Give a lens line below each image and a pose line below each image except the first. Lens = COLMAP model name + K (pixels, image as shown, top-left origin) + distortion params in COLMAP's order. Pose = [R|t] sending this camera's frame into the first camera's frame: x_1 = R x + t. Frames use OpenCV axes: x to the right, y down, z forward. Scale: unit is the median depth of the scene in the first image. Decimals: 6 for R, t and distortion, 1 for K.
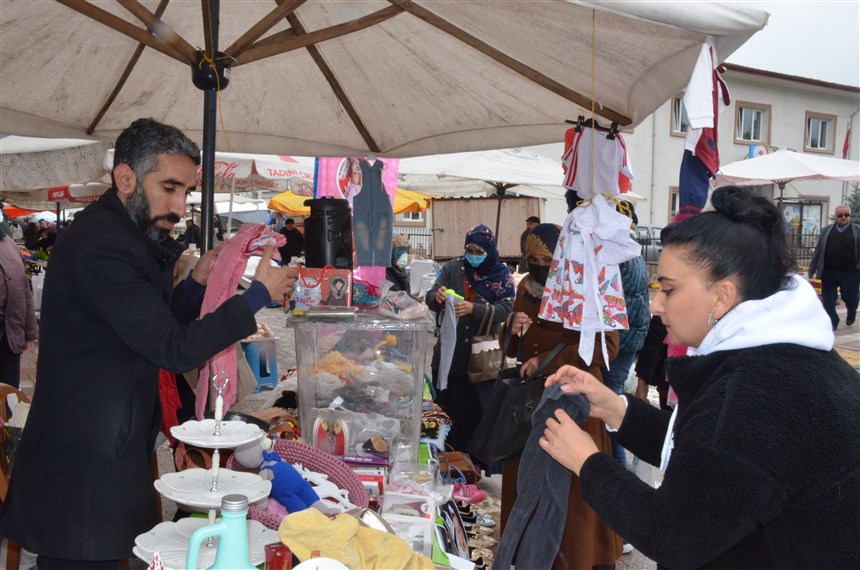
lens RADIAL K [[807.3, 0, 427.9], [0, 807.3, 285.9], [0, 0, 1]] dist [-0.078709, 0.182494]
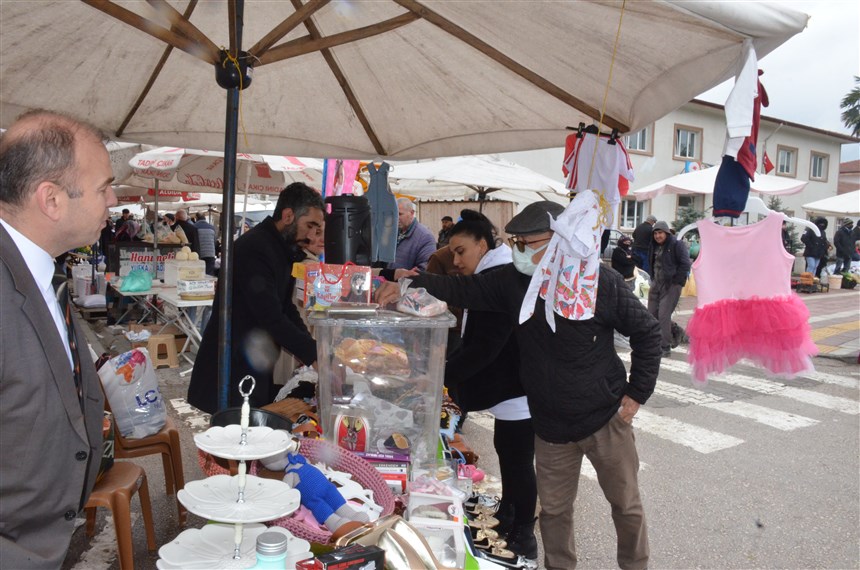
lens RADIAL K [[686.9, 0, 426.7], [0, 686.9, 296.0], [0, 0, 1]] dist [-0.140990, 0.083224]
pose [[0.999594, 0.009198, 0.026958, -0.037970], [-0.009954, 0.999557, 0.028039, -0.005792], [-0.026688, -0.028296, 0.999243, 0.112626]]
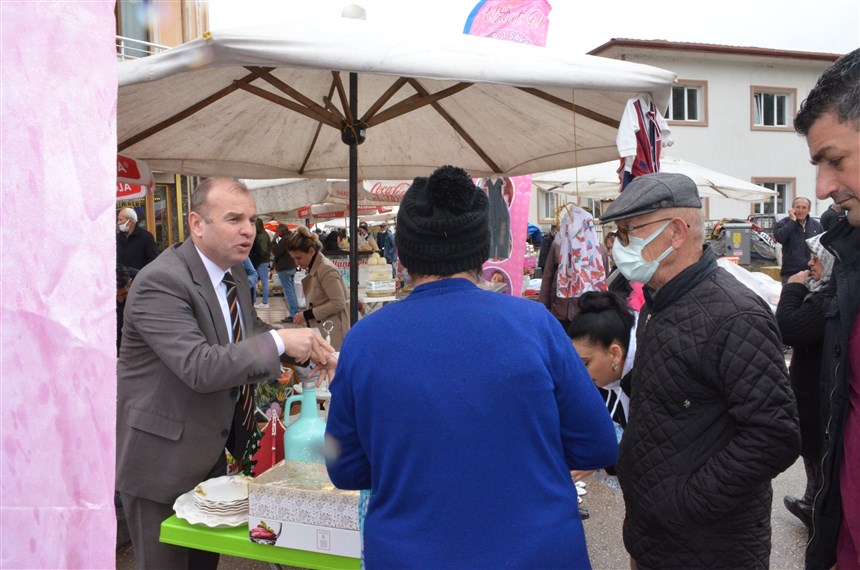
lens RADIAL K [[687.4, 0, 430.0], [0, 687.4, 285.0], [0, 0, 1]] dist [-0.139257, 0.097637]
pose [[0.960303, -0.020409, -0.278212, 0.182626], [0.023337, 0.999702, 0.007217, 0.012282], [0.277981, -0.013423, 0.960493, -0.167005]]
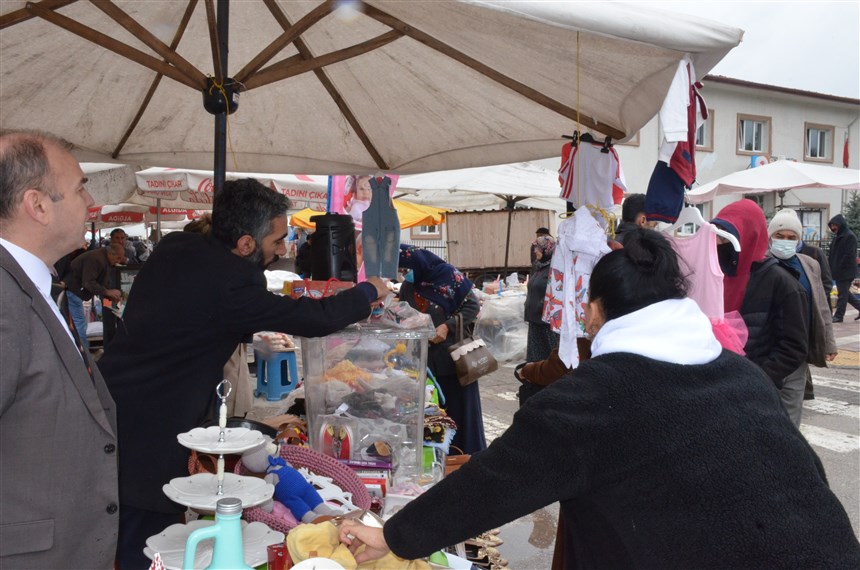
lens RADIAL K [[772.3, 0, 430.0], [0, 772.3, 285.0], [0, 0, 1]] dist [-0.090013, 0.152501]
pose [[0.999632, -0.015974, -0.021939, 0.019150], [0.015664, 0.999776, -0.014206, -0.000368], [0.022161, 0.013857, 0.999658, -0.000376]]
